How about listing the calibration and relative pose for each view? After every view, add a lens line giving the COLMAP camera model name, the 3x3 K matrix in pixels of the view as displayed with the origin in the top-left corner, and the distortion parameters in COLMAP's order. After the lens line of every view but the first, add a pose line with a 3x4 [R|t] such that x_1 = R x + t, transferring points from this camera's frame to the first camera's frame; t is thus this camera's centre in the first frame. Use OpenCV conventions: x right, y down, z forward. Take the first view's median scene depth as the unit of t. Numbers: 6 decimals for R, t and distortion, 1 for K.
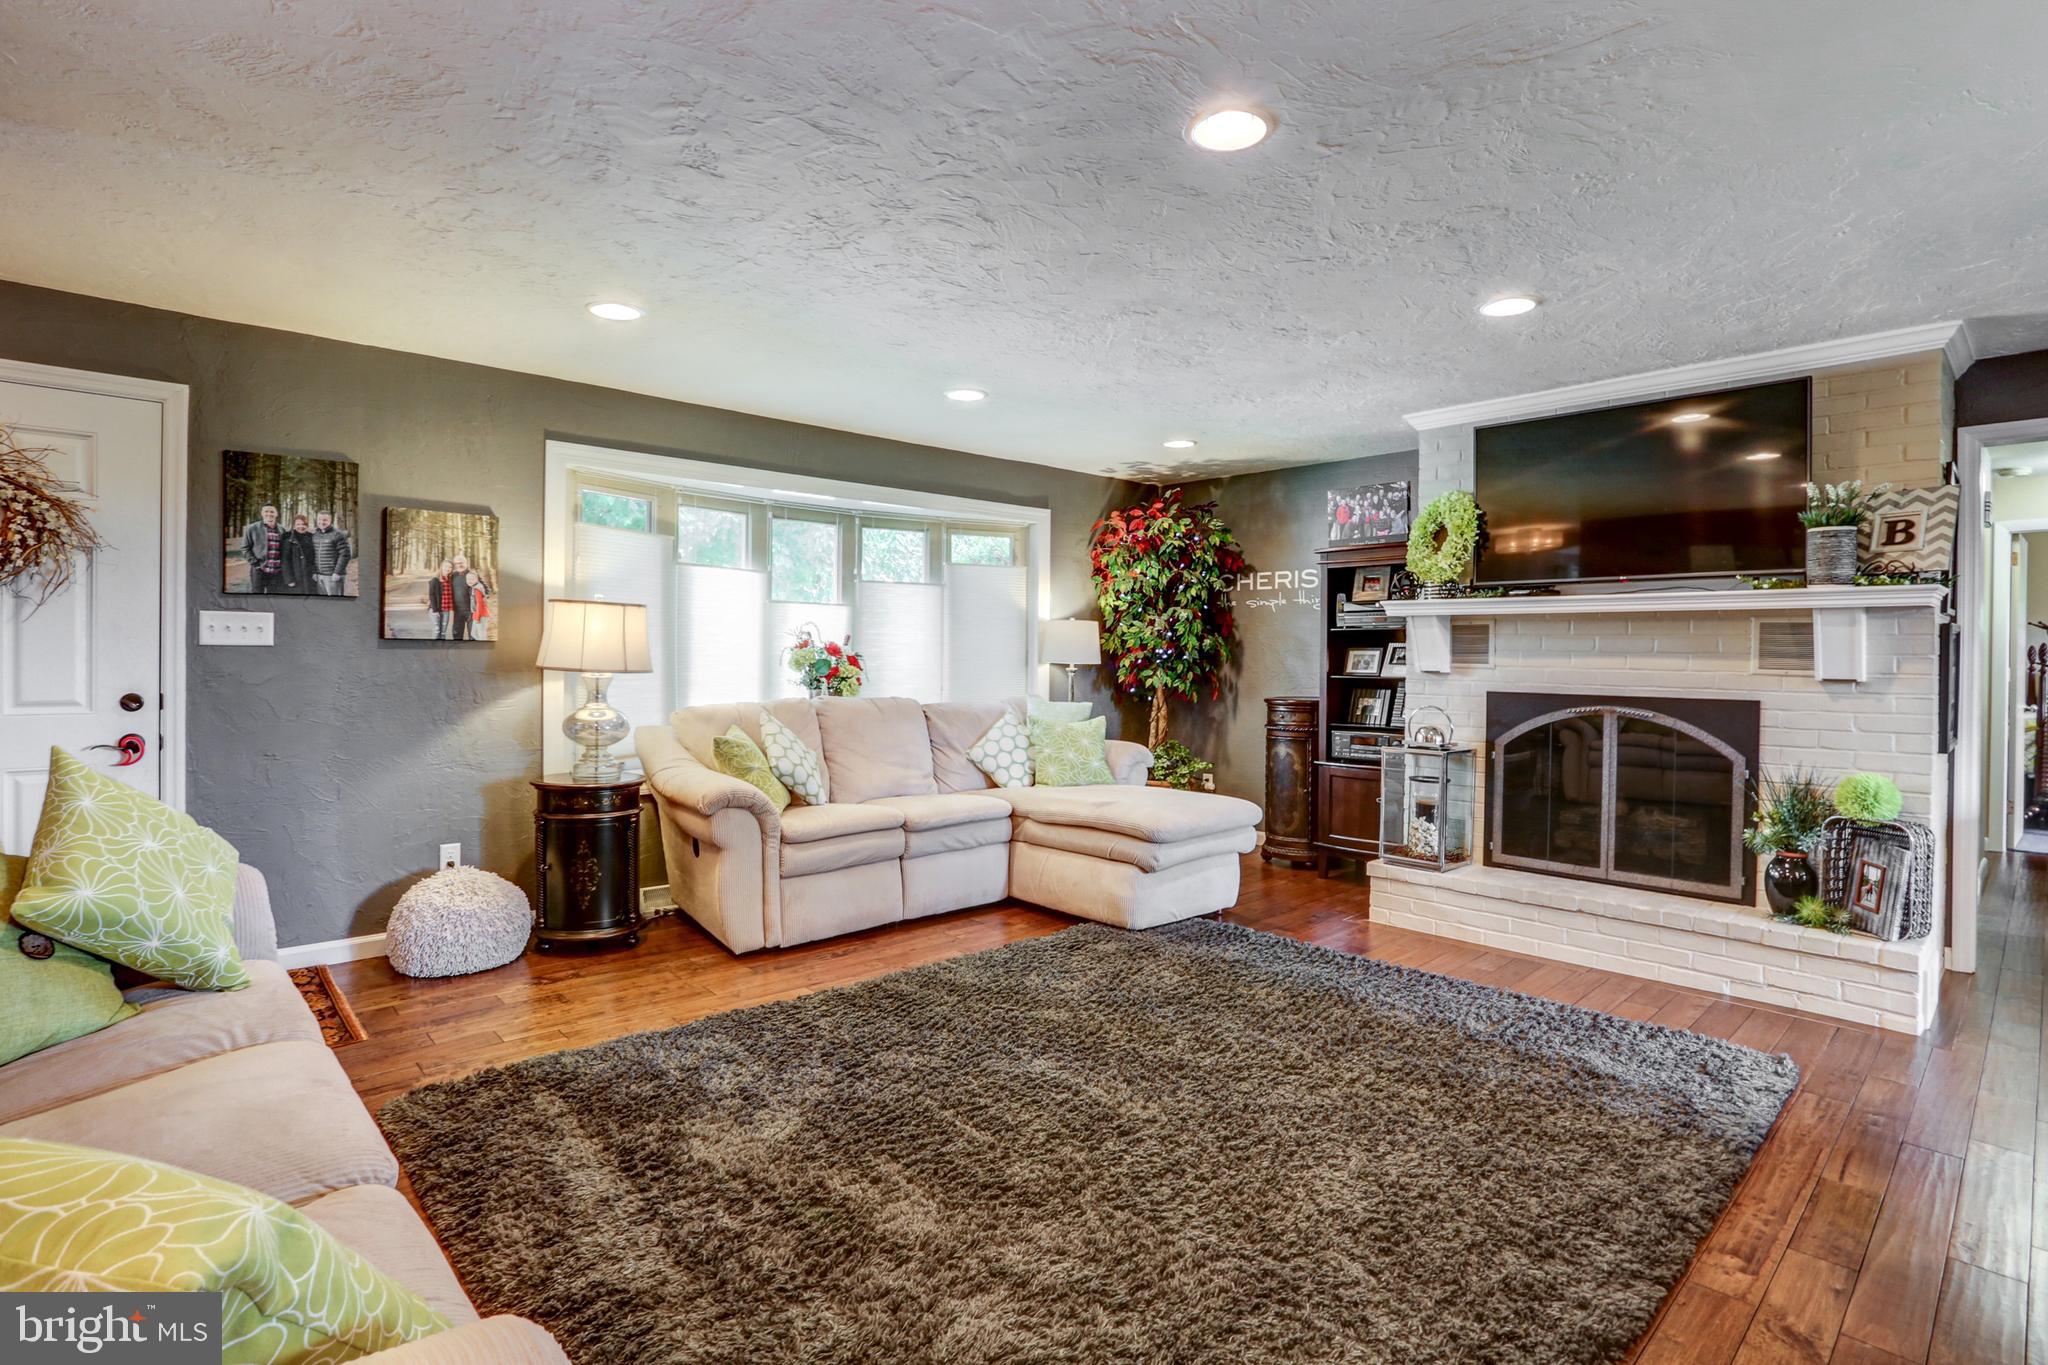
lens RADIAL K [[993.5, 0, 1023.4], [0, 993.5, 675.7], [0, 0, 1]] dist [-0.075038, 0.028029]
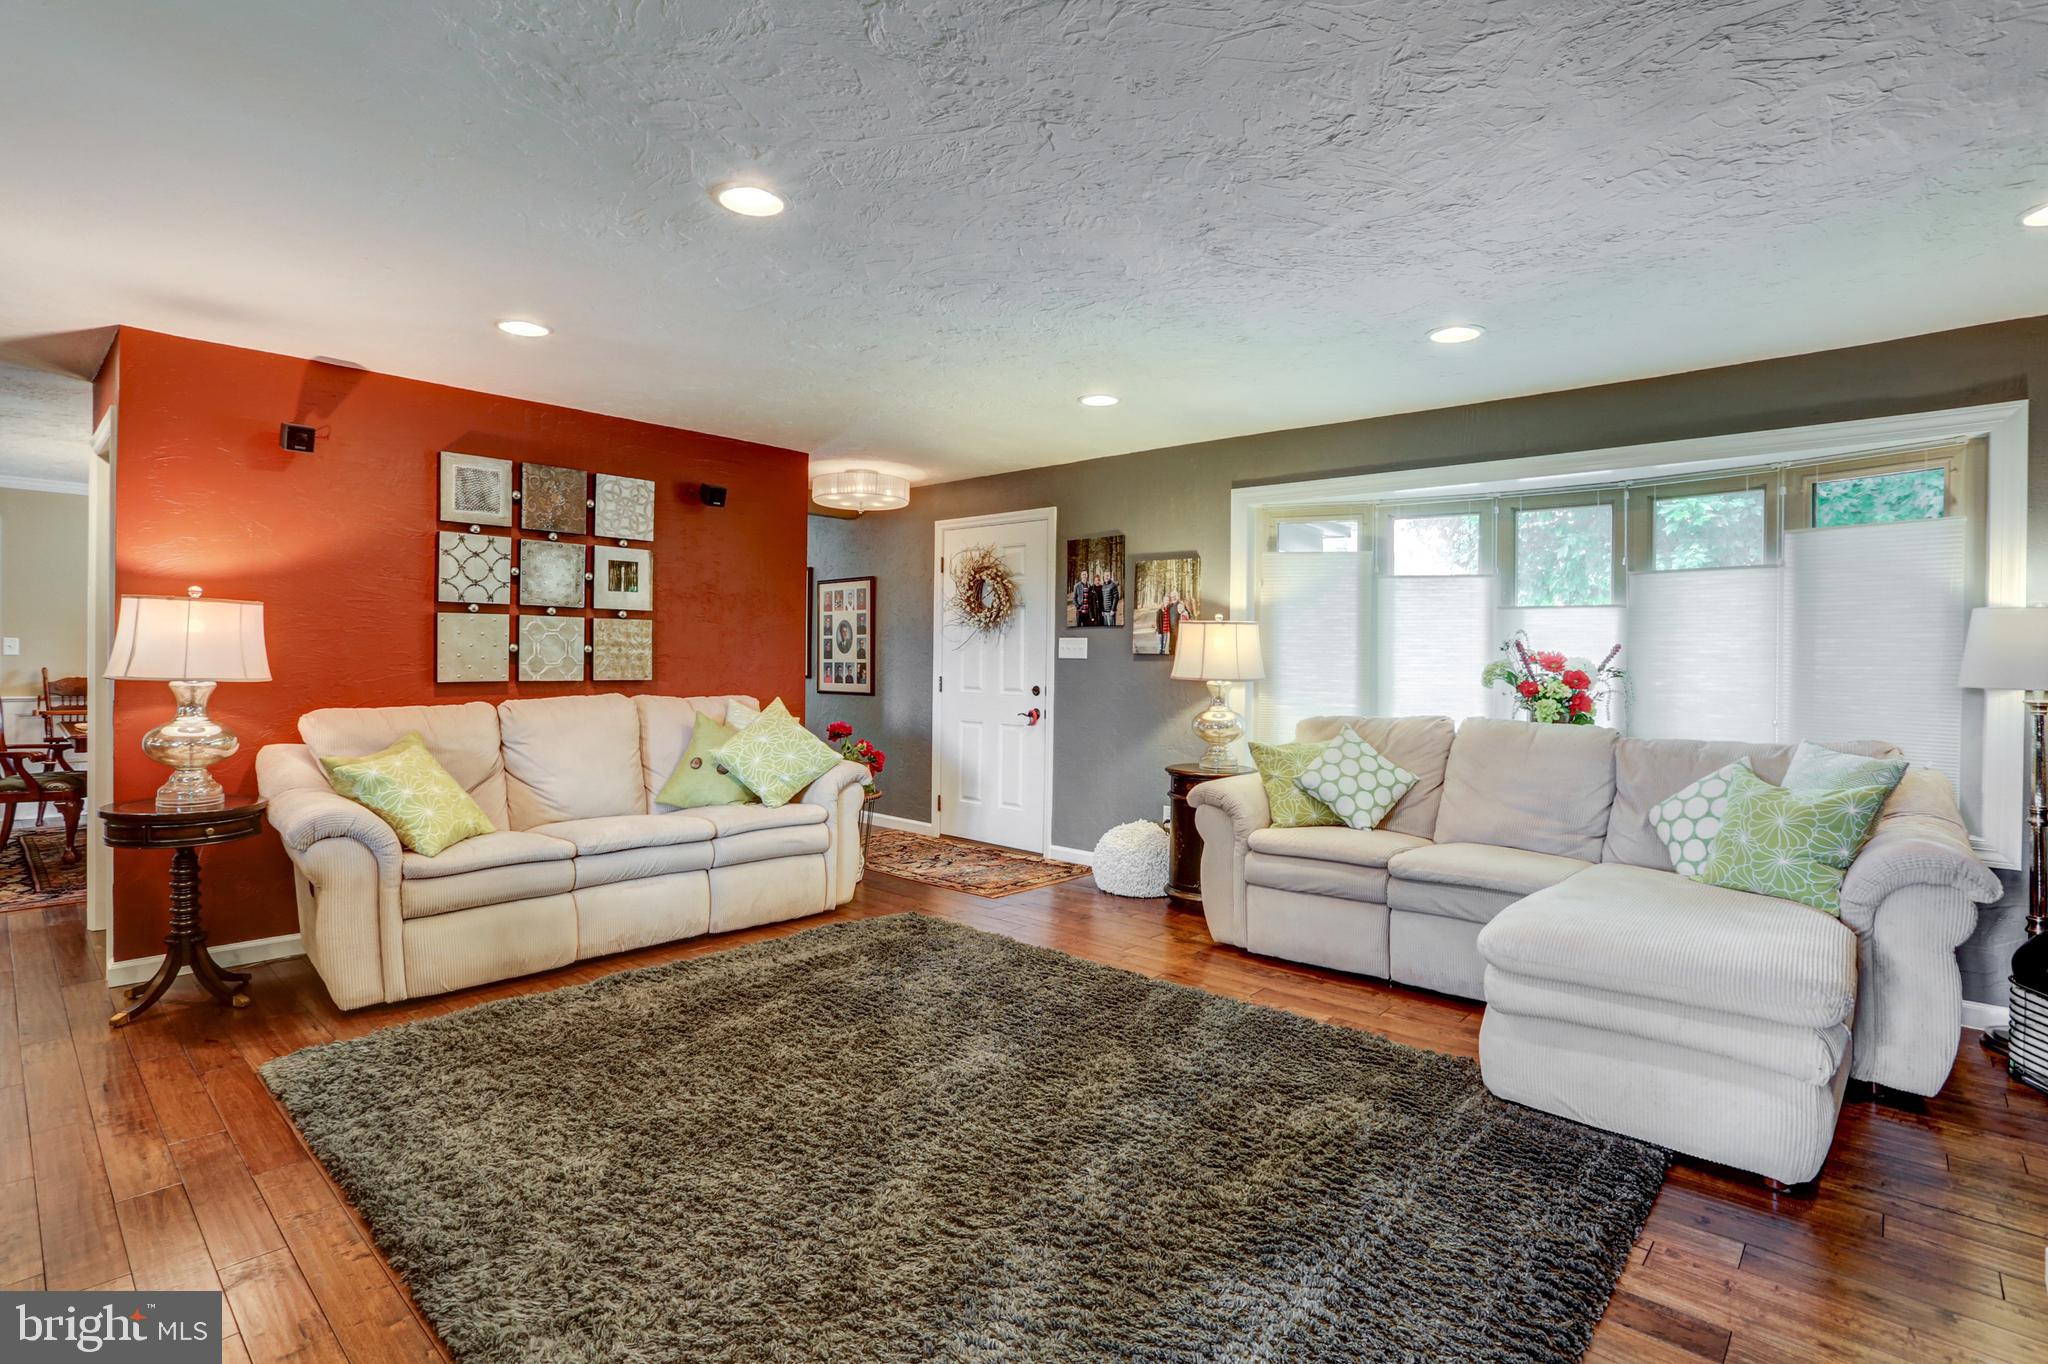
lens RADIAL K [[993.5, 0, 1023.4], [0, 993.5, 675.2], [0, 0, 1]] dist [-0.075038, 0.028029]
pose [[0.081470, 0.008398, -0.996640, 0.723440], [-0.032094, 0.999468, 0.005798, -0.008508], [0.996159, 0.031514, 0.081697, 0.648483]]
